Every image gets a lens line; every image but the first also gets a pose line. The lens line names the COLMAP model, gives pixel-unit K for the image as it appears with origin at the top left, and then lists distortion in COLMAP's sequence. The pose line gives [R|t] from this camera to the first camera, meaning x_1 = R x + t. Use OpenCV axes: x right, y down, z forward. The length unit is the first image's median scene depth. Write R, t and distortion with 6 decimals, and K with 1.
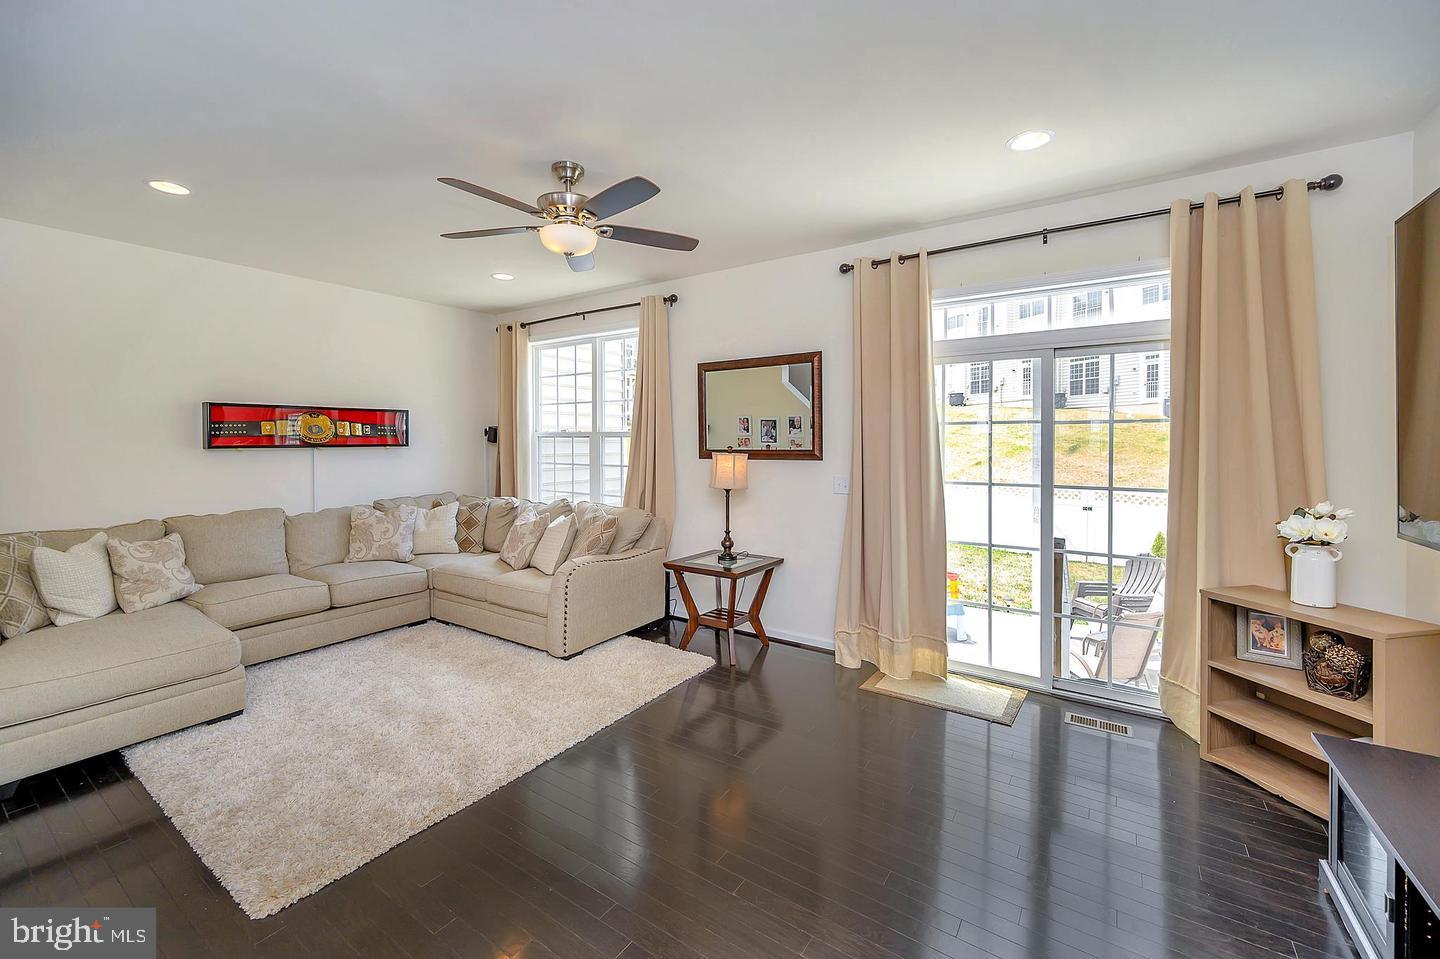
lens RADIAL K [[588.0, 0, 724.5], [0, 588.0, 454.5], [0, 0, 1]] dist [0.000049, -0.000061]
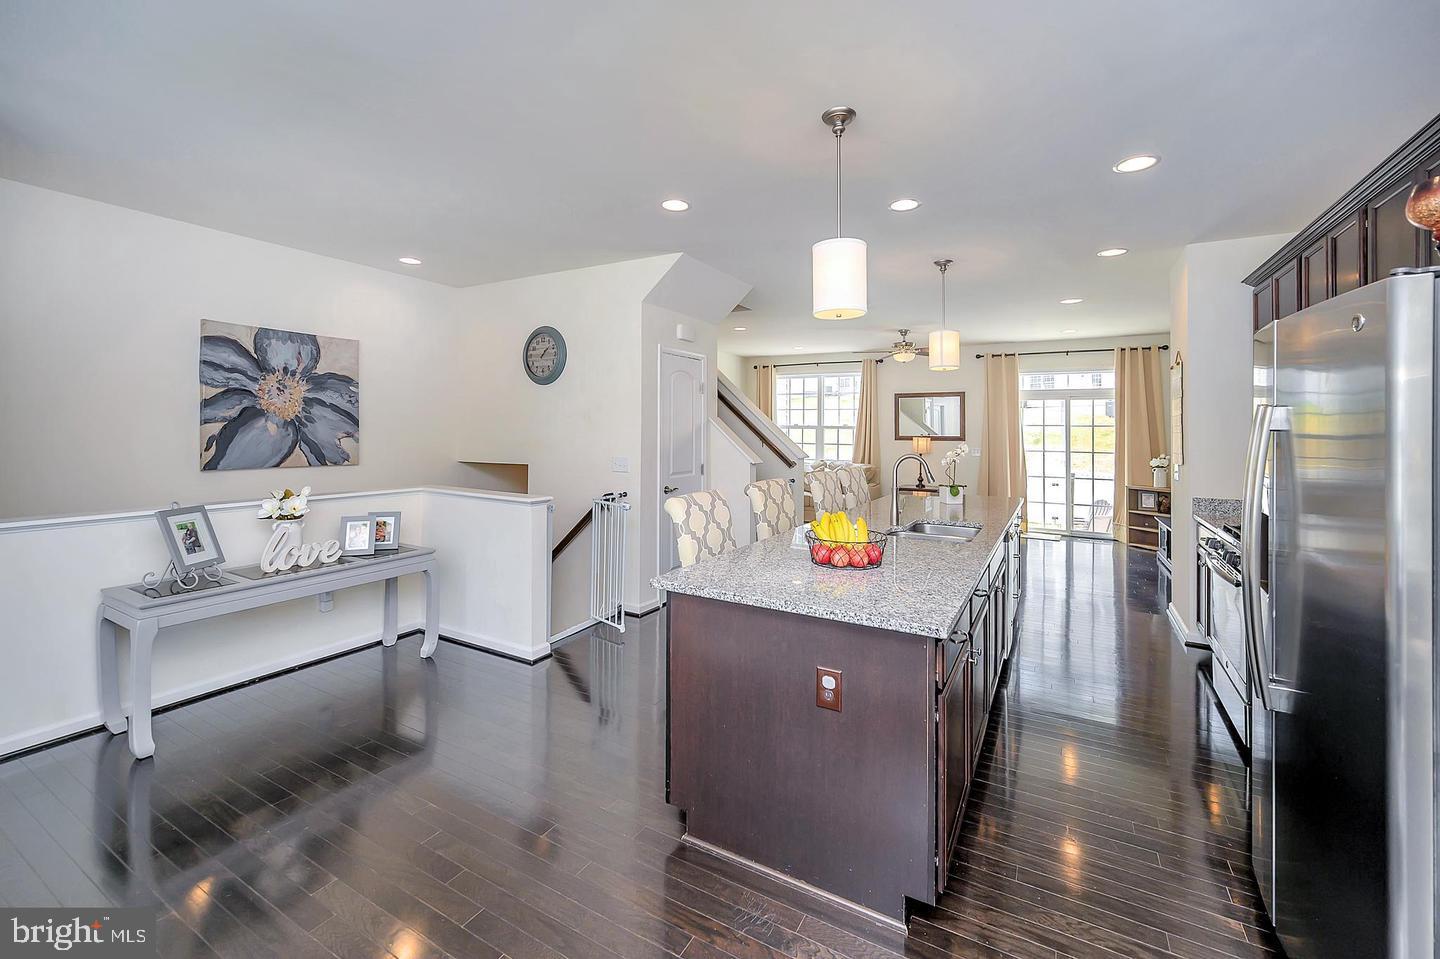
lens RADIAL K [[588.0, 0, 746.3], [0, 588.0, 424.4], [0, 0, 1]] dist [0.000049, -0.000061]
pose [[0.995829, 0.013719, 0.090207, -0.990615], [-0.010372, 0.999244, -0.037465, 0.044504], [-0.090653, 0.036373, 0.995218, -1.297312]]
